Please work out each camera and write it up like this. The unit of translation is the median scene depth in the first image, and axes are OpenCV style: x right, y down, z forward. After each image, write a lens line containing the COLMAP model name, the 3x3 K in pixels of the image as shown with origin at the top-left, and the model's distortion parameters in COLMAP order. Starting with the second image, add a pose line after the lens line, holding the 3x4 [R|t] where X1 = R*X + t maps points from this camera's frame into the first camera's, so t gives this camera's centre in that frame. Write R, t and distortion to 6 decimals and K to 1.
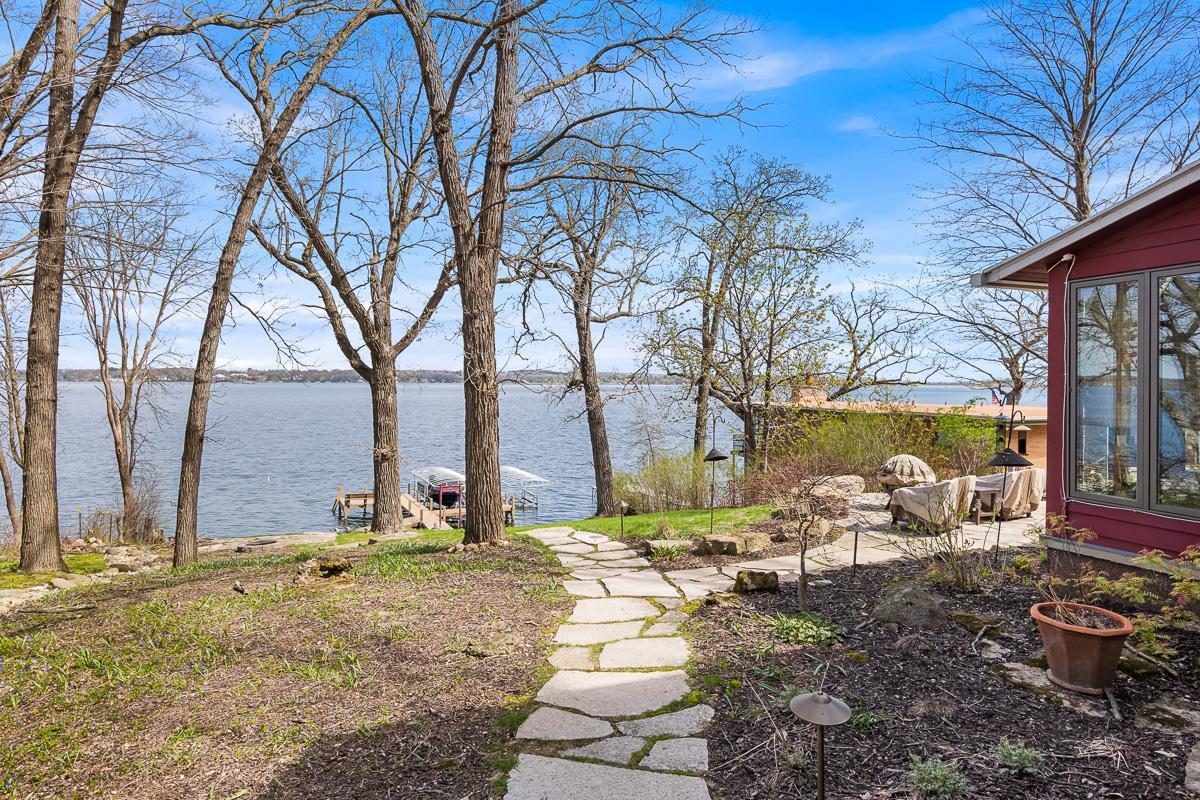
lens RADIAL K [[679.8, 0, 598.7], [0, 679.8, 381.6], [0, 0, 1]] dist [0.001318, 0.000044]
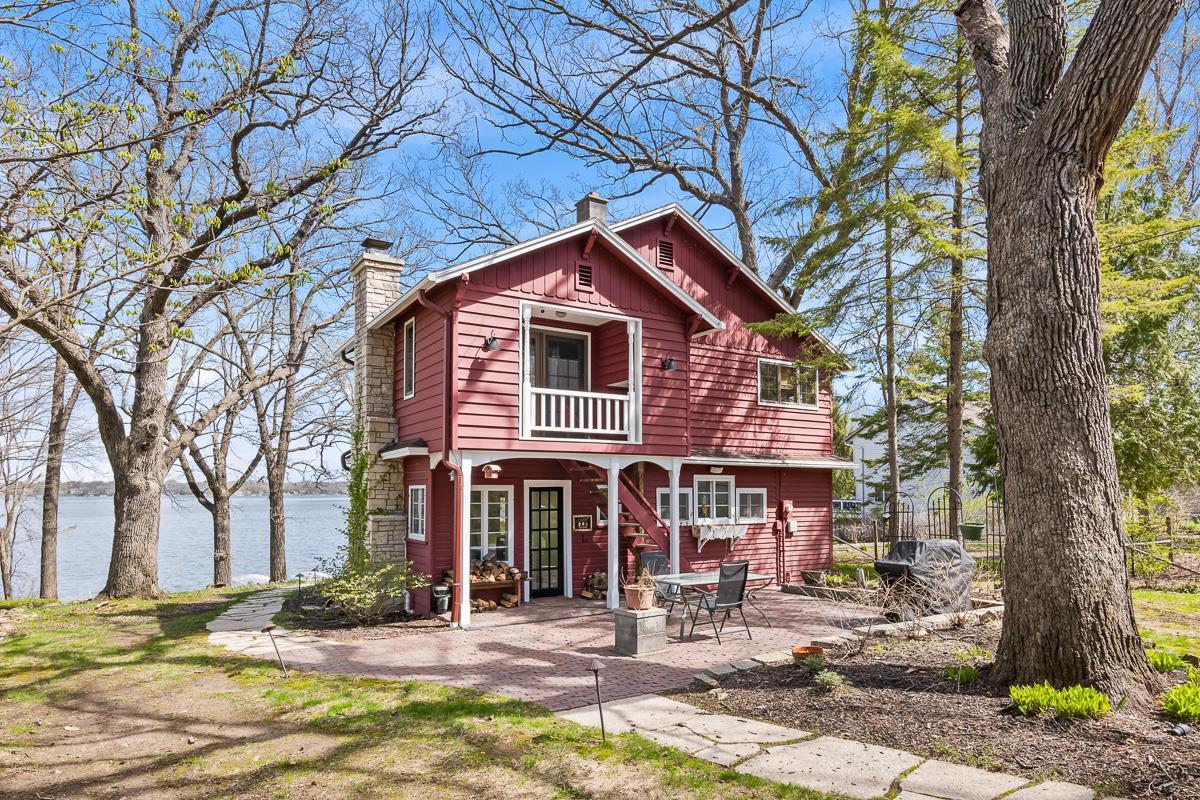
lens RADIAL K [[678.0, 0, 579.6], [0, 678.0, 458.3], [0, 0, 1]] dist [0.001016, 0.000605]
pose [[0.976878, 0.001106, 0.213796, 0.180583], [0.009455, 0.998785, -0.048370, -0.042358], [-0.213589, 0.049273, 0.975680, -0.799393]]
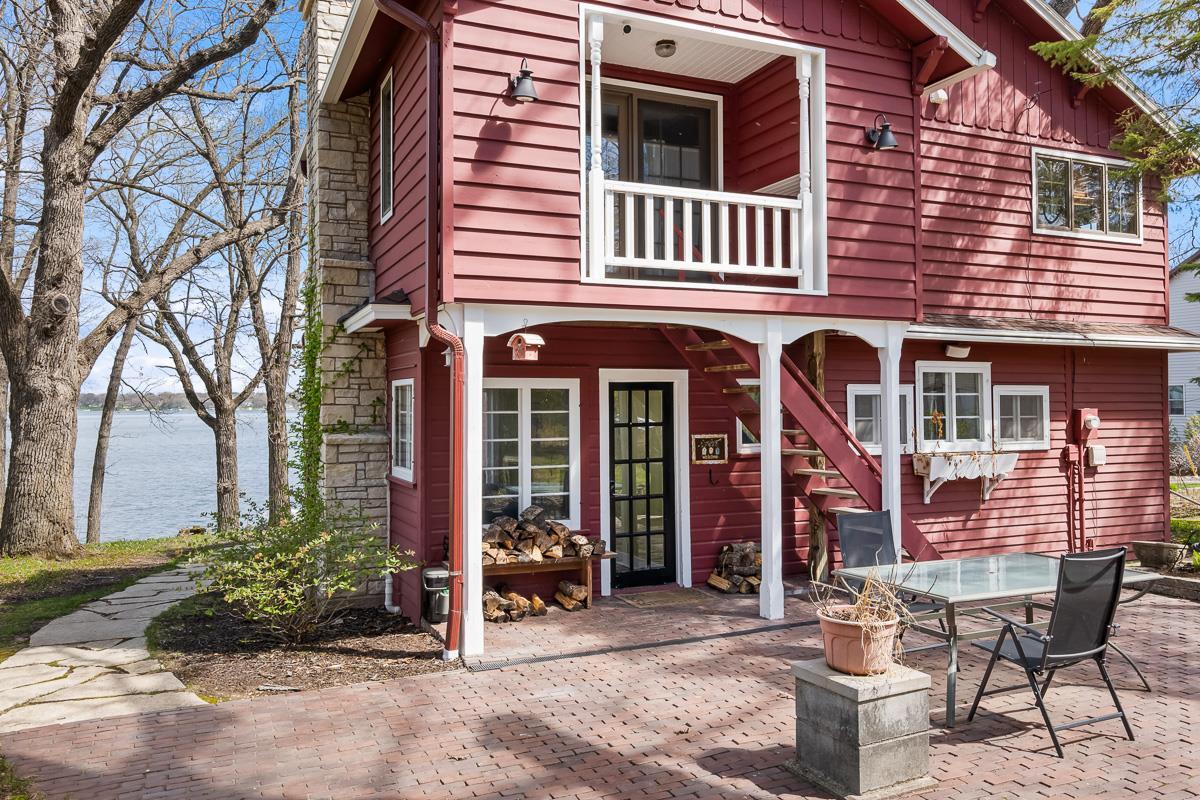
lens RADIAL K [[869.4, 0, 573.3], [0, 869.4, 378.9], [0, 0, 1]] dist [0.007953, 0.002719]
pose [[0.997626, -0.010955, 0.067993, 0.214294], [0.012967, 0.999489, -0.029215, -0.036979], [-0.067638, 0.030027, 0.997258, -0.642414]]
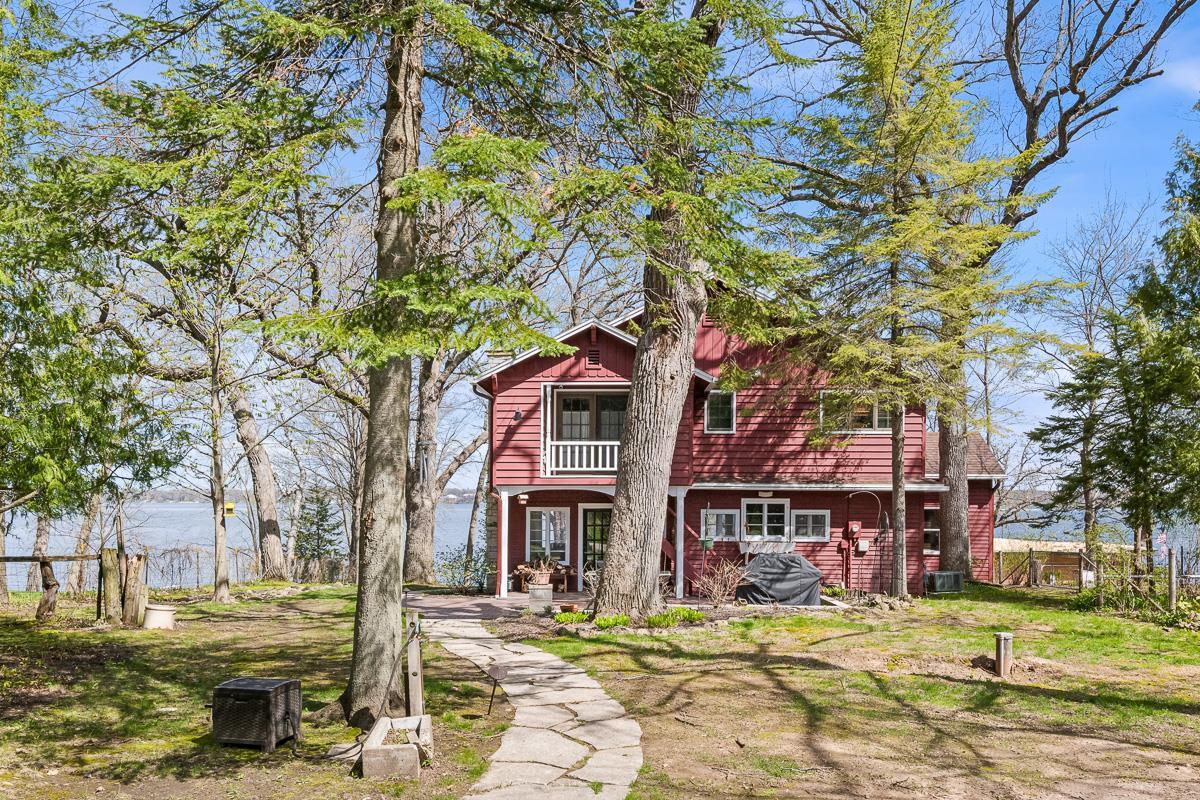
lens RADIAL K [[905.0, 0, 622.5], [0, 905.0, 495.7], [0, 0, 1]] dist [0.003586, -0.000998]
pose [[0.947528, -0.006390, -0.319608, 0.589505], [0.003531, 0.999948, -0.009522, -0.050094], [0.319652, 0.007894, 0.947502, -1.164163]]
